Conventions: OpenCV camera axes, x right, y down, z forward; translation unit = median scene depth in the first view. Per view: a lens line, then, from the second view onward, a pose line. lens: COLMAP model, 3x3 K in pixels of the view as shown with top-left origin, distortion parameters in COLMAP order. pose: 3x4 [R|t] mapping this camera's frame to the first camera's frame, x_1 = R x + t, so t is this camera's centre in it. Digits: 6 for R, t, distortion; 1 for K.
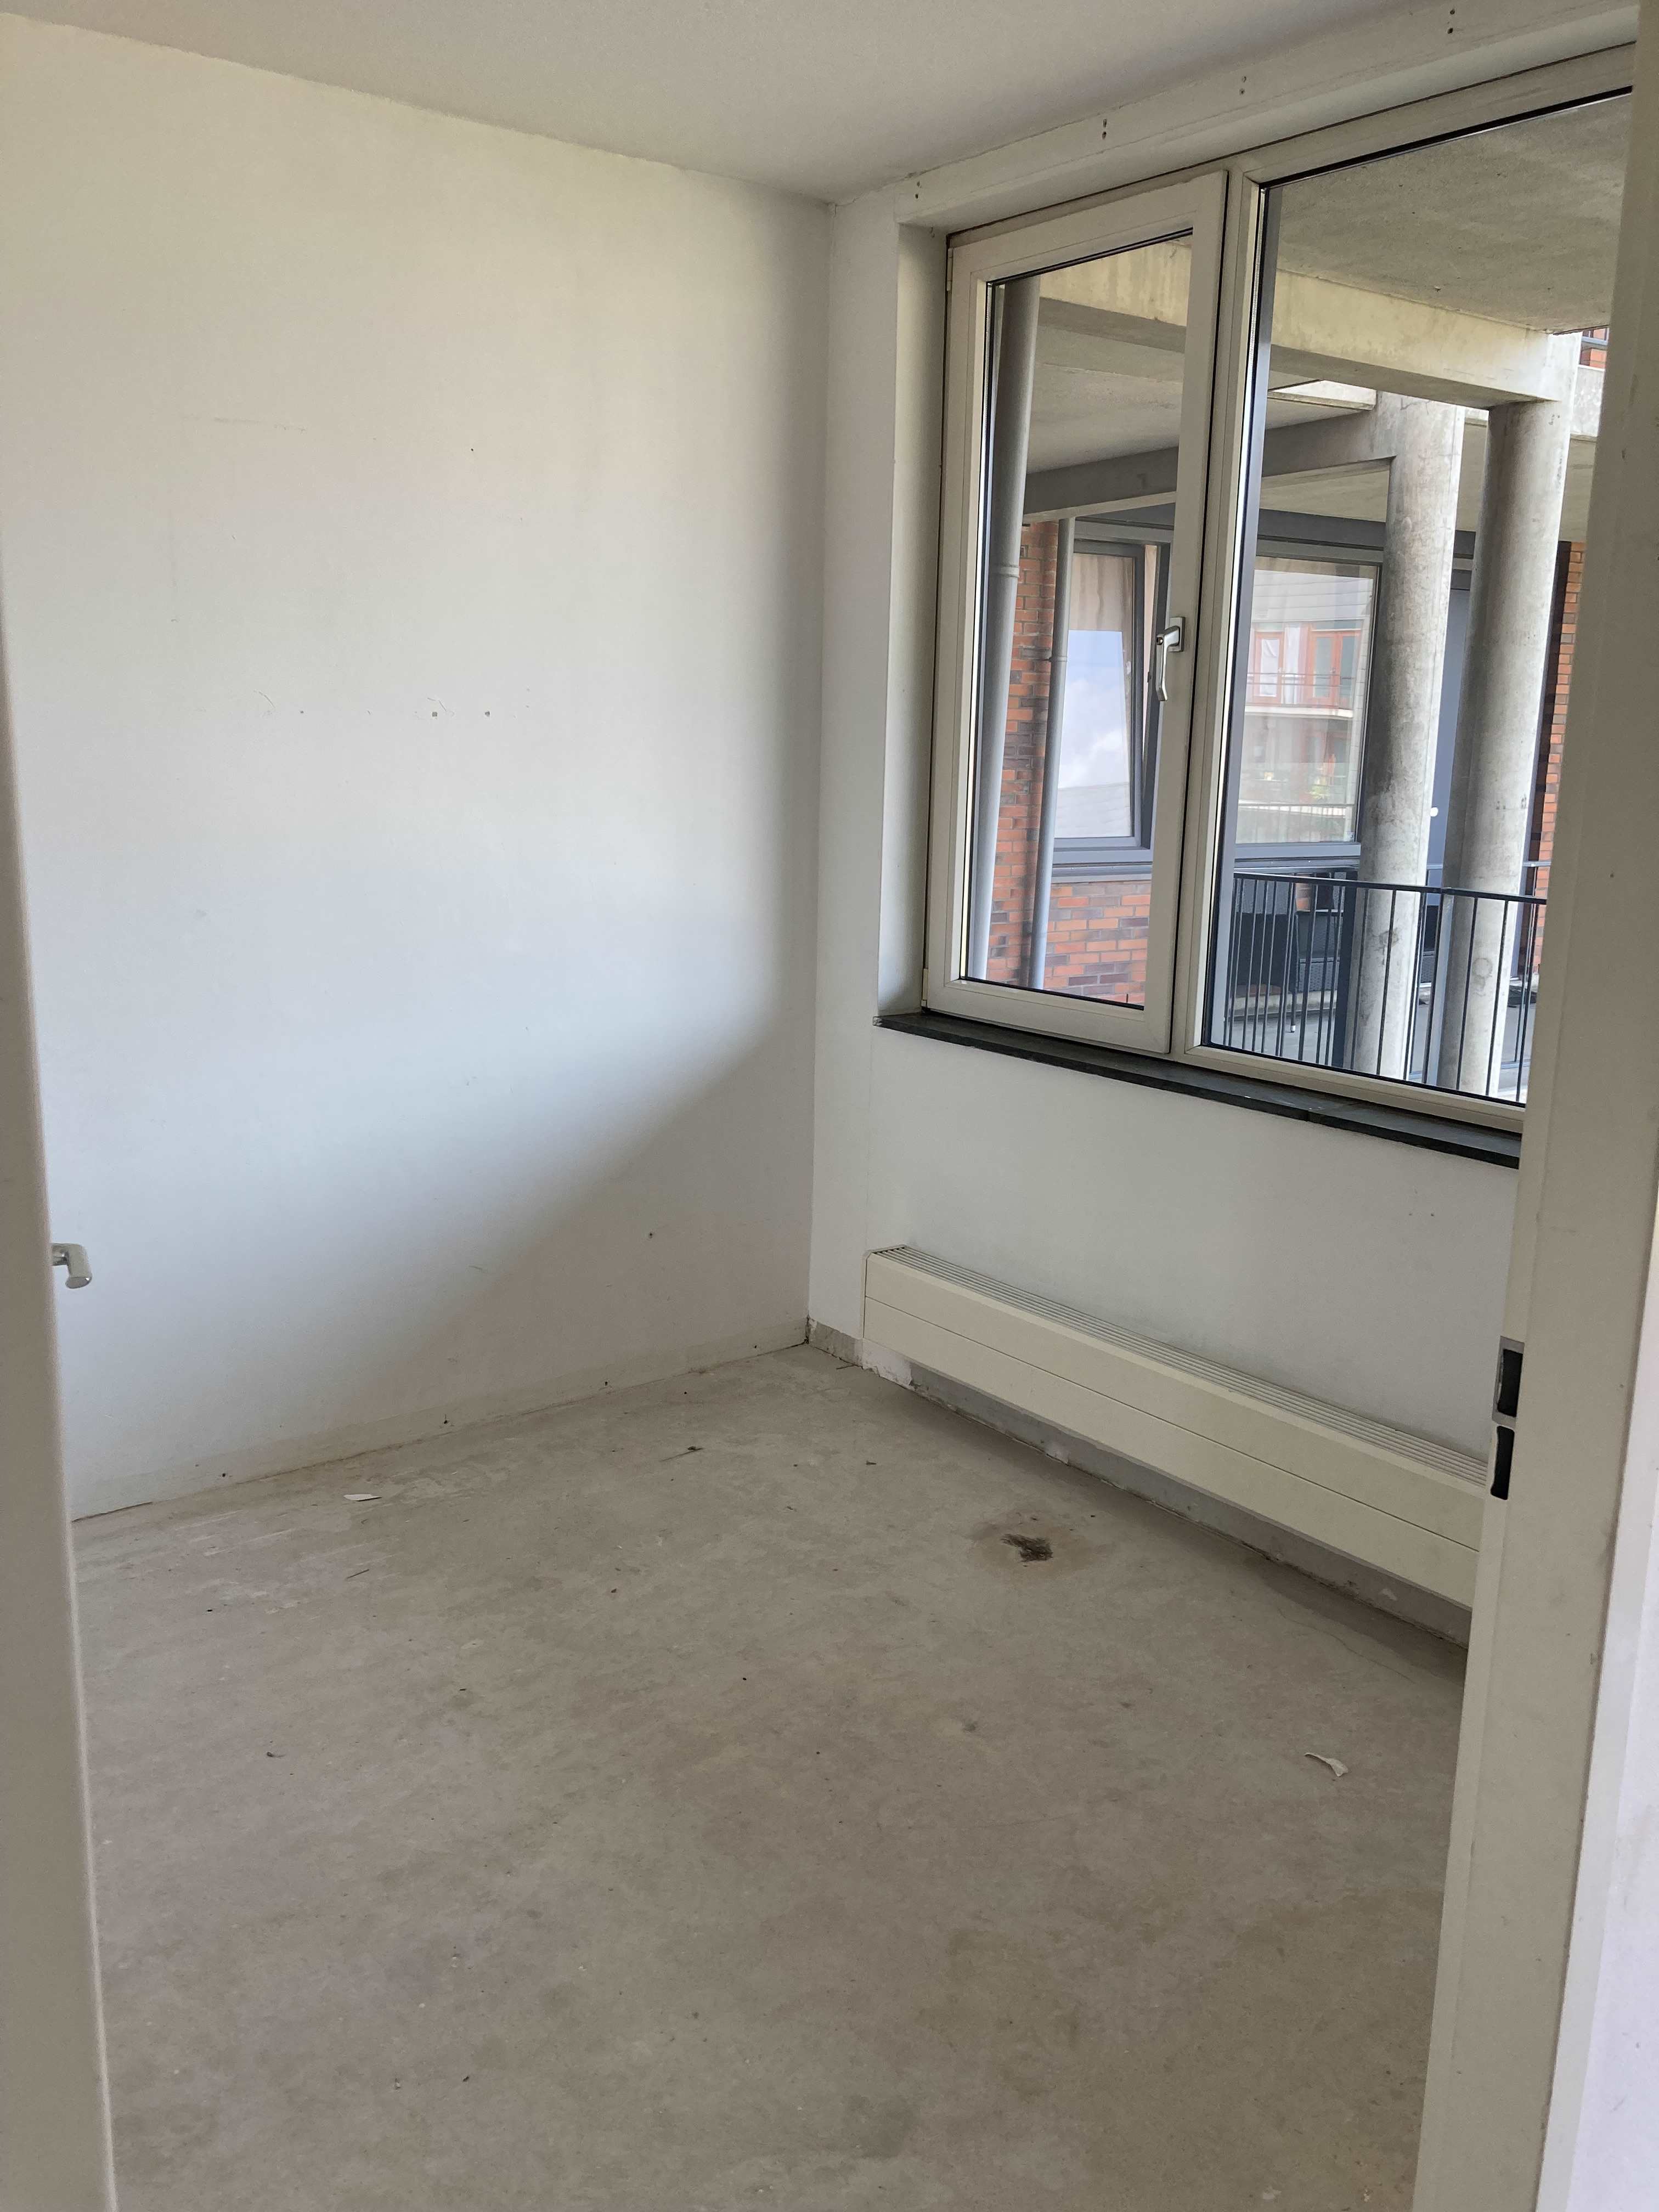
lens RADIAL K [[1816.5, 0, 829.5], [0, 1816.5, 1106.0], [0, 0, 1]] dist [0.003698, 0.003614]
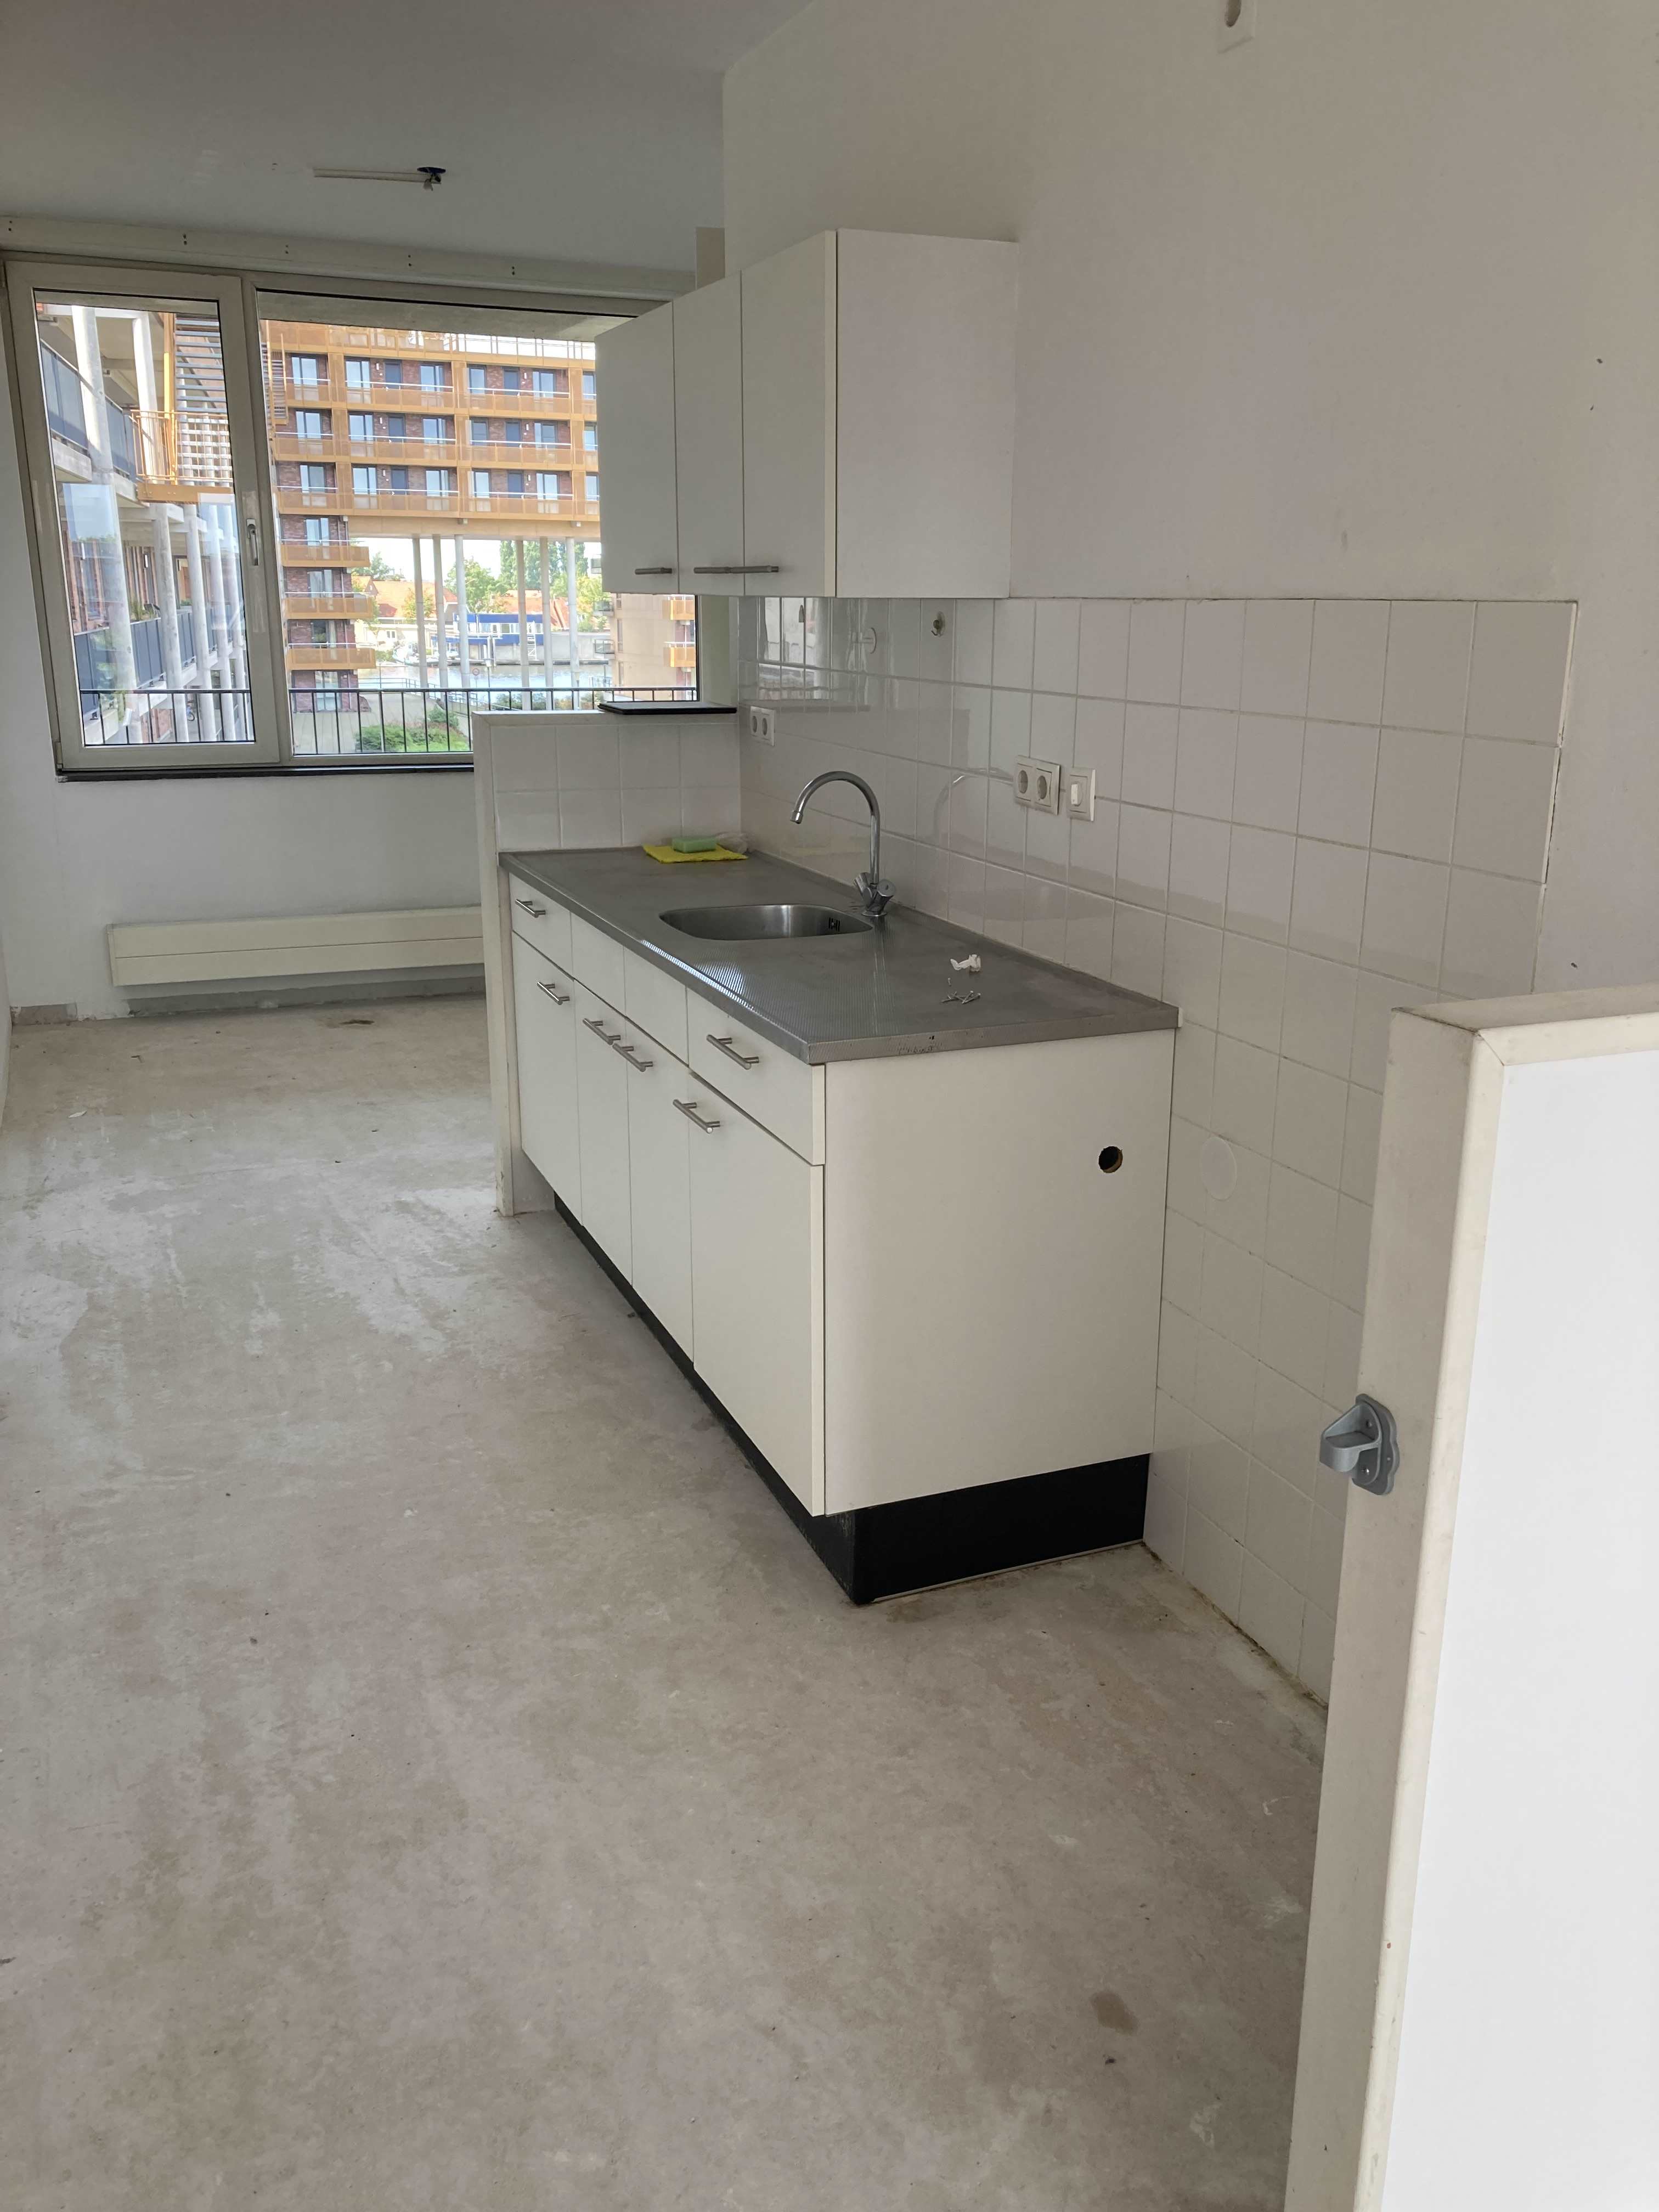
lens RADIAL K [[1816.5, 0, 829.5], [0, 1816.5, 1106.0], [0, 0, 1]] dist [0.003698, 0.003614]
pose [[0.268306, -0.275767, 0.923019, -1.580948], [0.198754, 0.953383, 0.227064, -0.007448], [-0.942607, 0.122531, 0.310609, -0.045332]]
